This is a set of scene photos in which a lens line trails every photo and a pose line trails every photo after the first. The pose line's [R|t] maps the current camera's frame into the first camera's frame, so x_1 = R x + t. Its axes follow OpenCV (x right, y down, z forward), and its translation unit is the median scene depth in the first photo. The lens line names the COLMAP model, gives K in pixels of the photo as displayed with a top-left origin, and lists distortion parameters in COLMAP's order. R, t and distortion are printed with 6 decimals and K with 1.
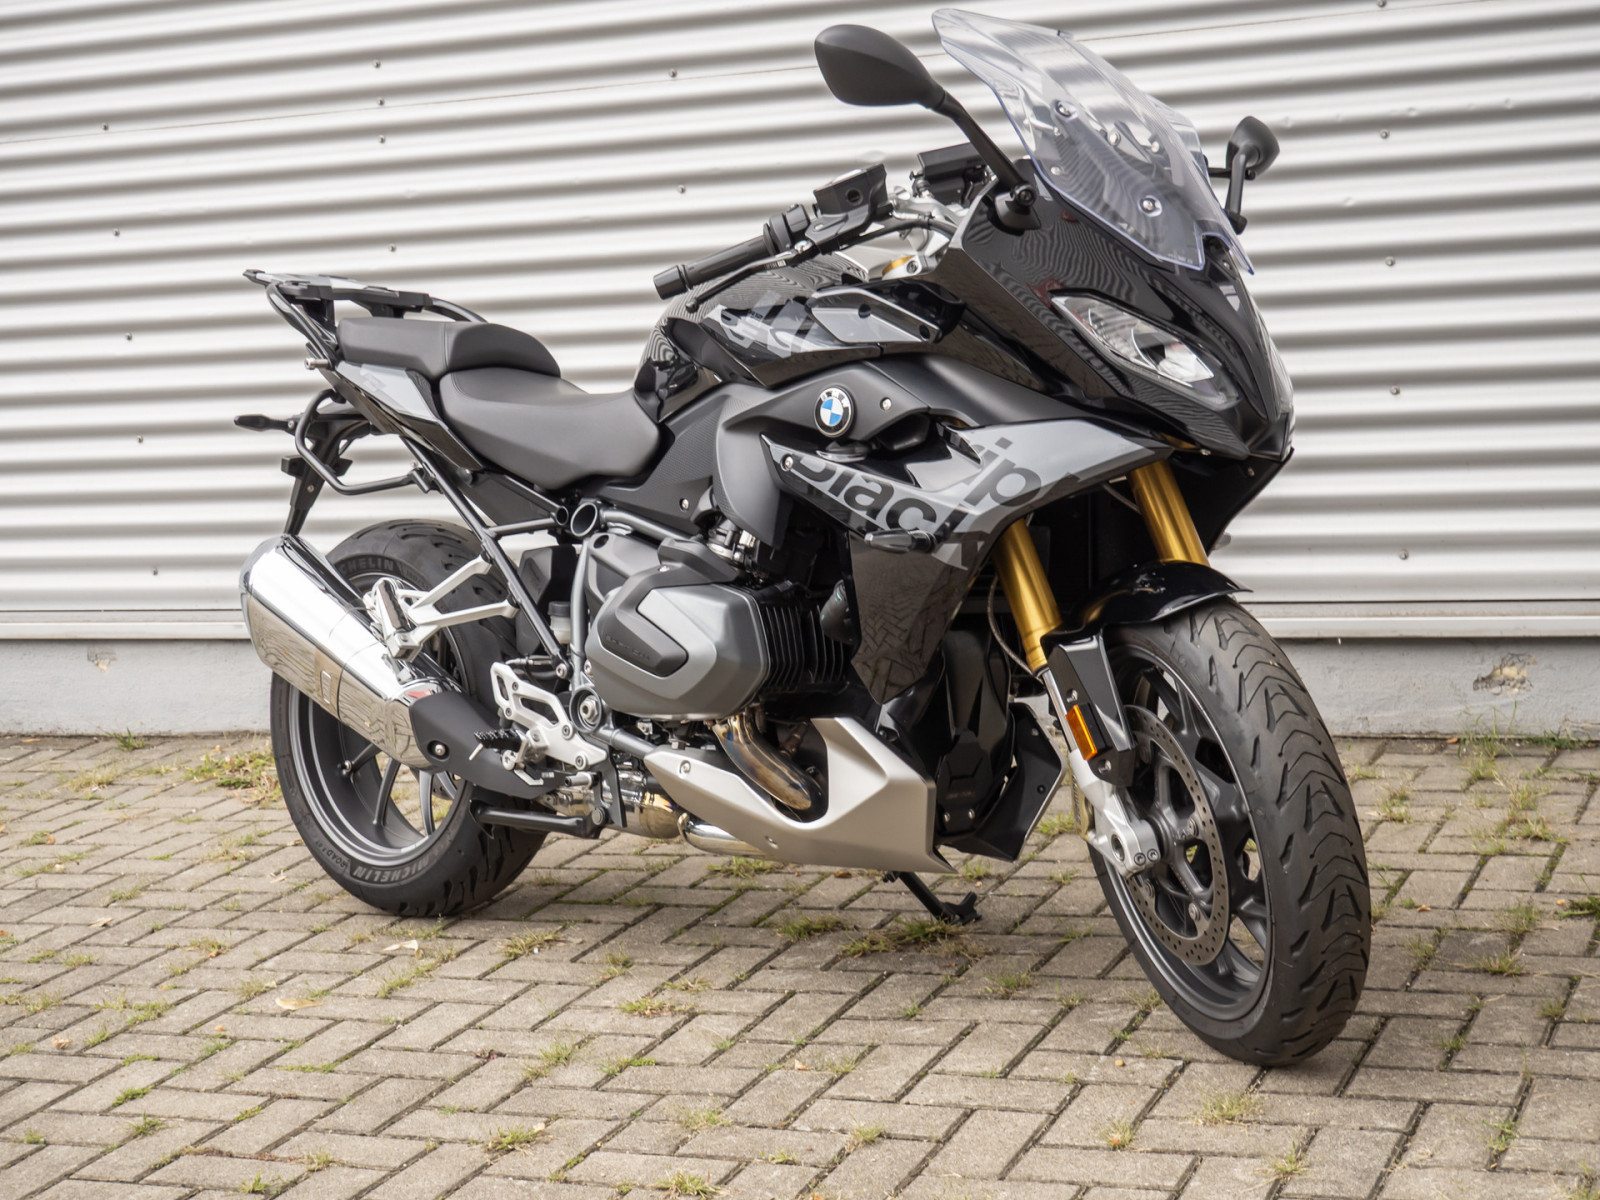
lens RADIAL K [[2715.7, 0, 805.0], [0, 2715.7, 604.1], [0, 0, 1]] dist [0.027856, 0.000000]
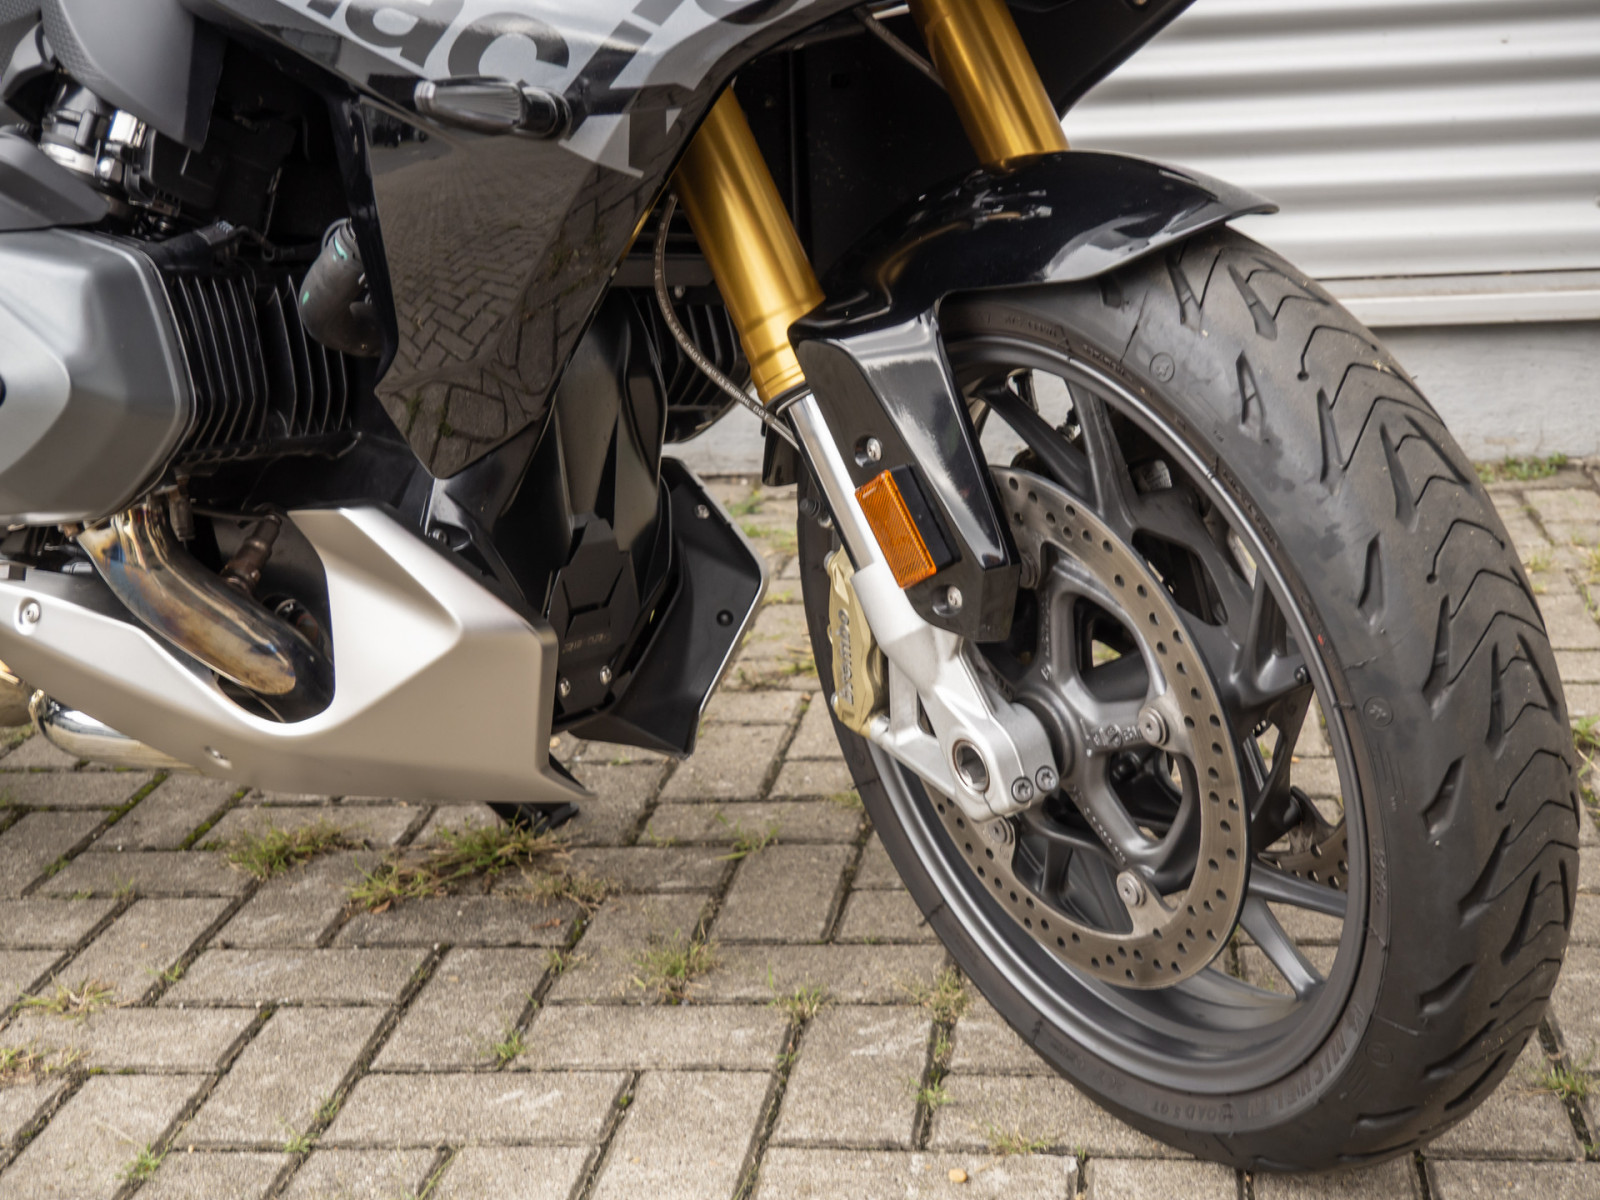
lens RADIAL K [[2302.1, 0, 800.7], [0, 2302.1, 637.0], [0, 0, 1]] dist [0.037702, 0.000000]
pose [[0.968937, -0.054491, 0.241229, -0.009843], [0.022847, 0.990975, 0.132085, 0.011946], [-0.246249, -0.122471, 0.961438, 0.577203]]
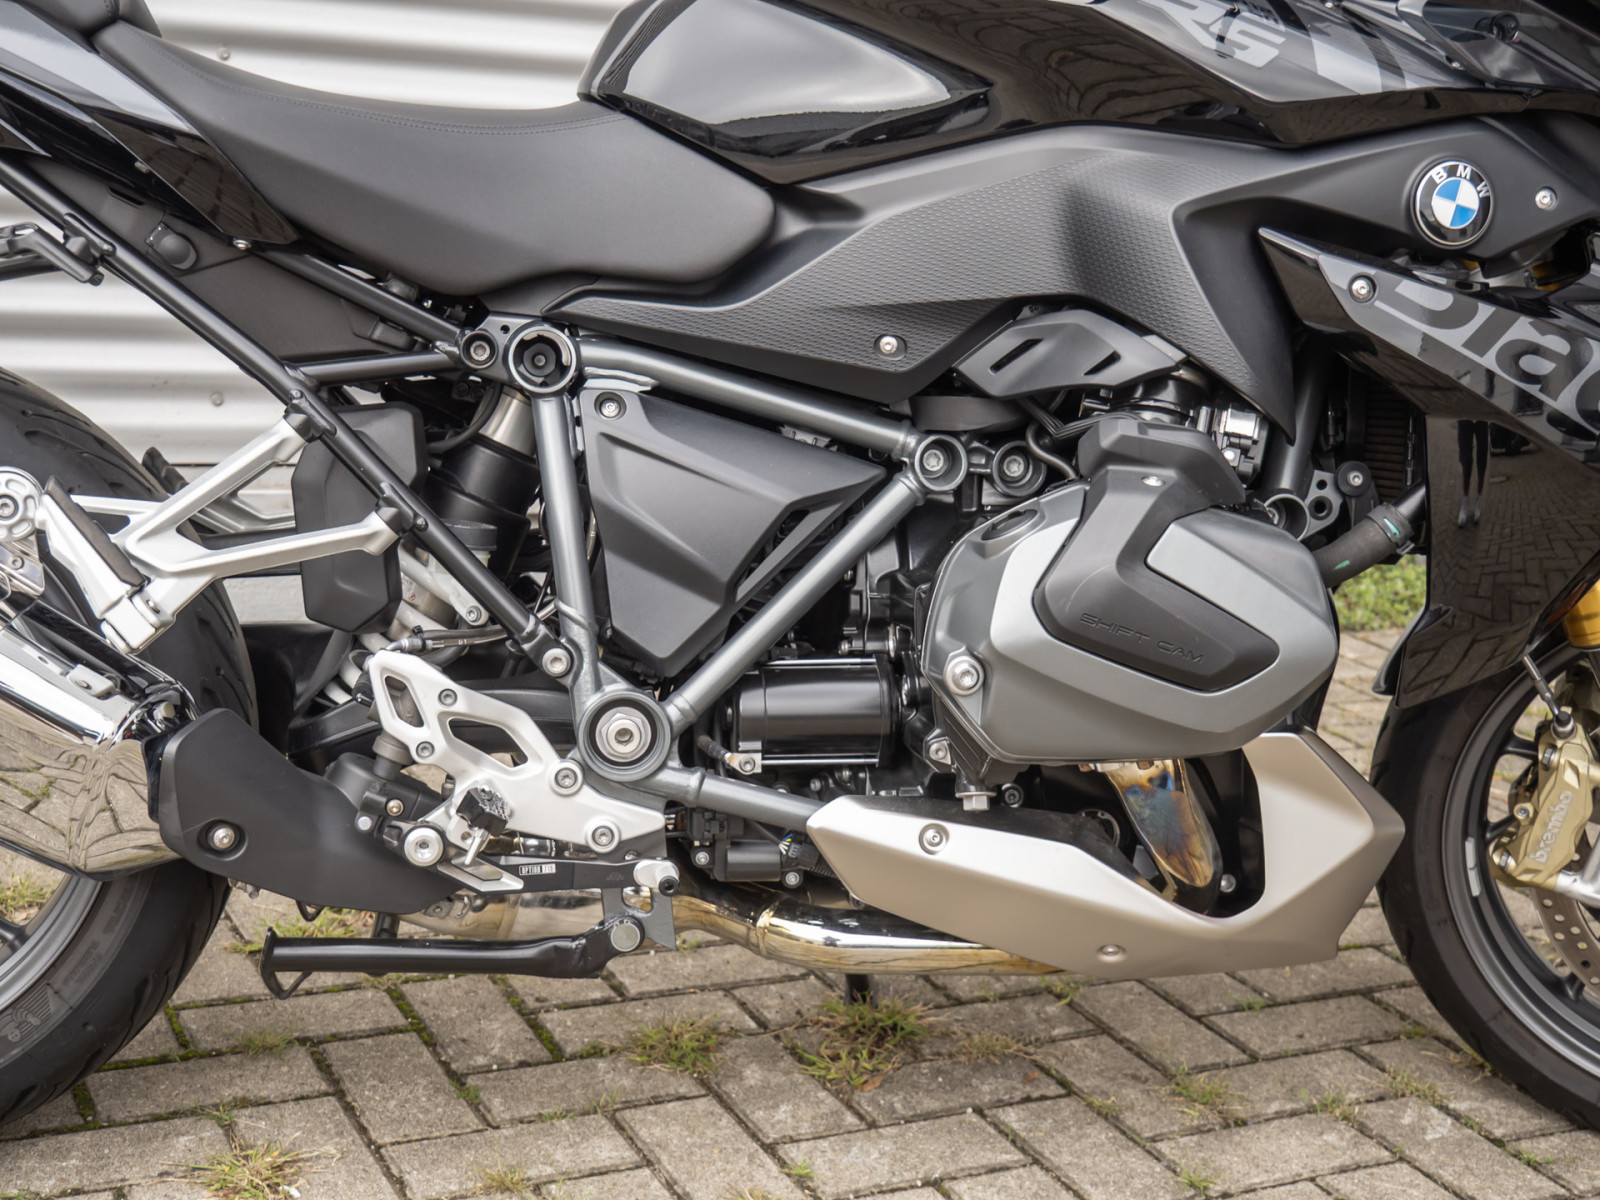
lens RADIAL K [[2326.8, 0, 801.0], [0, 2326.8, 611.2], [0, 0, 1]] dist [0.025831, 0.000000]
pose [[0.631705, -0.057958, 0.773039, -0.435815], [-0.015128, 0.996090, 0.087043, -0.025711], [-0.775061, -0.066680, 0.628358, 0.763266]]
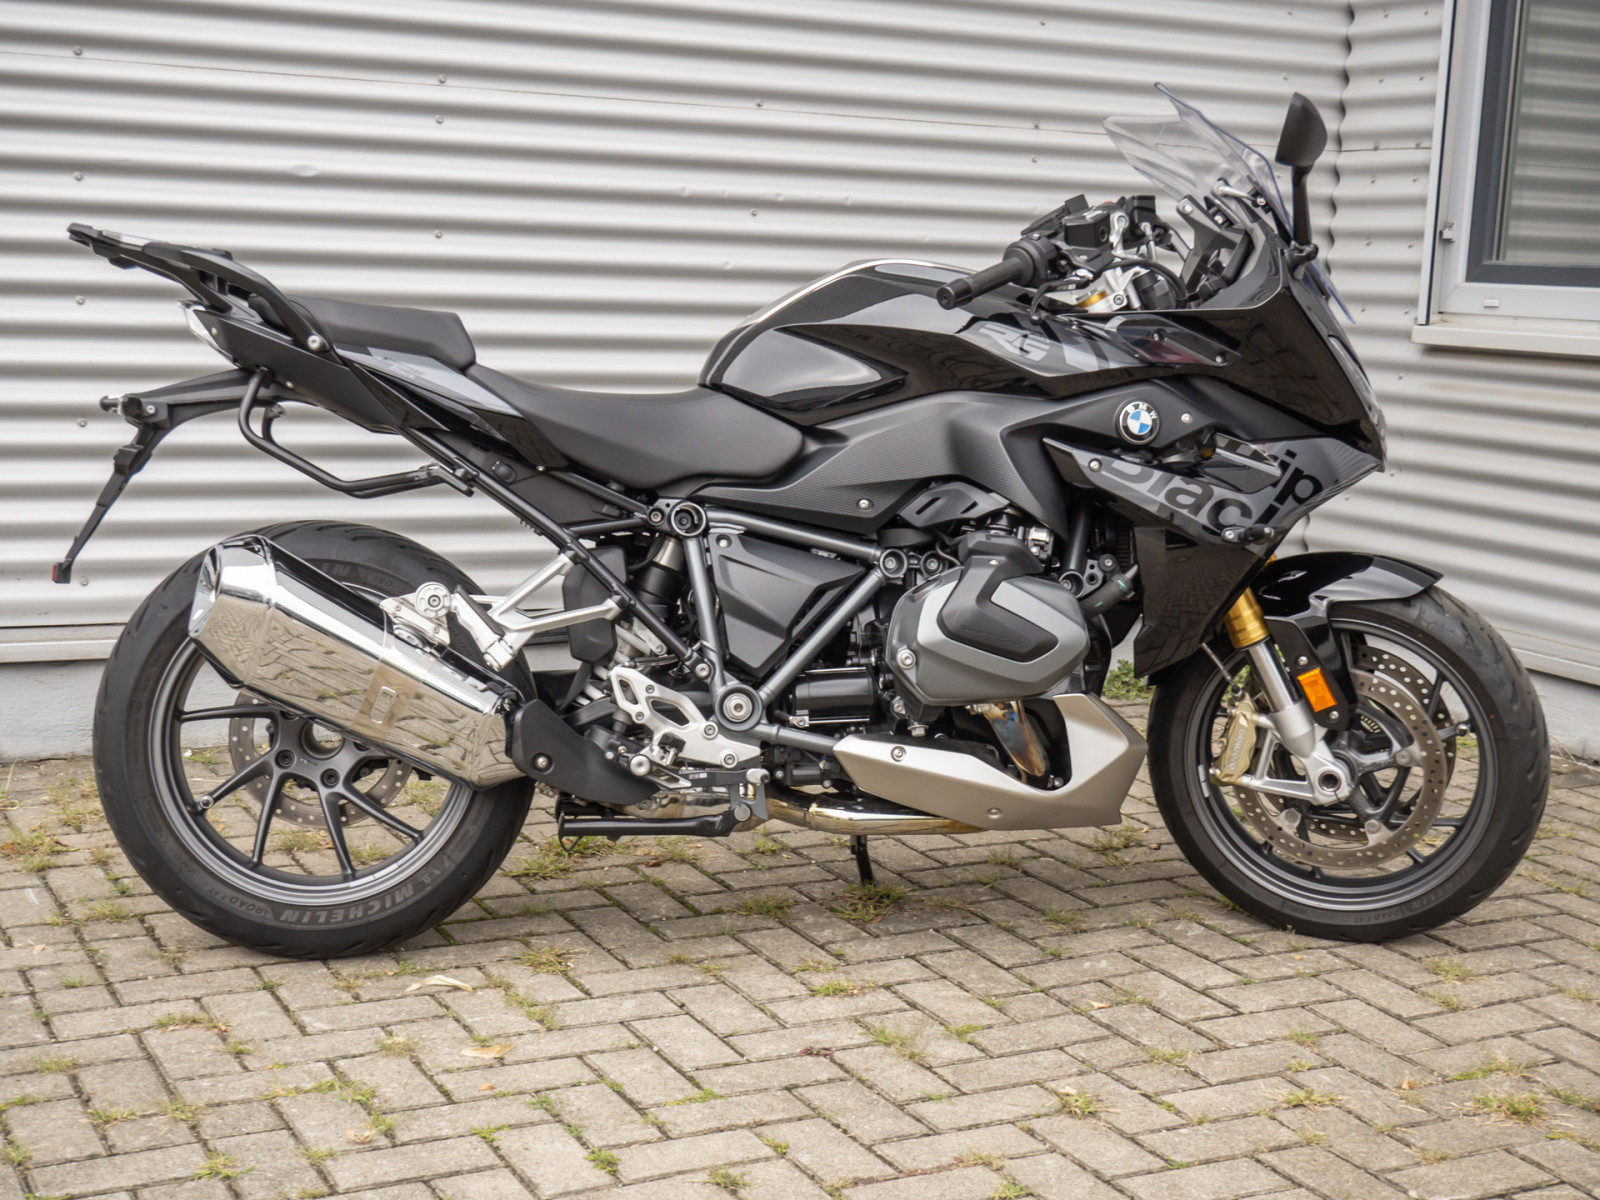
lens RADIAL K [[2326.8, 0, 801.0], [0, 2326.8, 594.7], [0, 0, 1]] dist [0.025831, 0.000000]
pose [[0.632690, -0.015048, 0.774259, -0.803253], [0.029120, 0.999566, -0.004369, 0.001579], [-0.773858, 0.025311, 0.632854, 0.473383]]
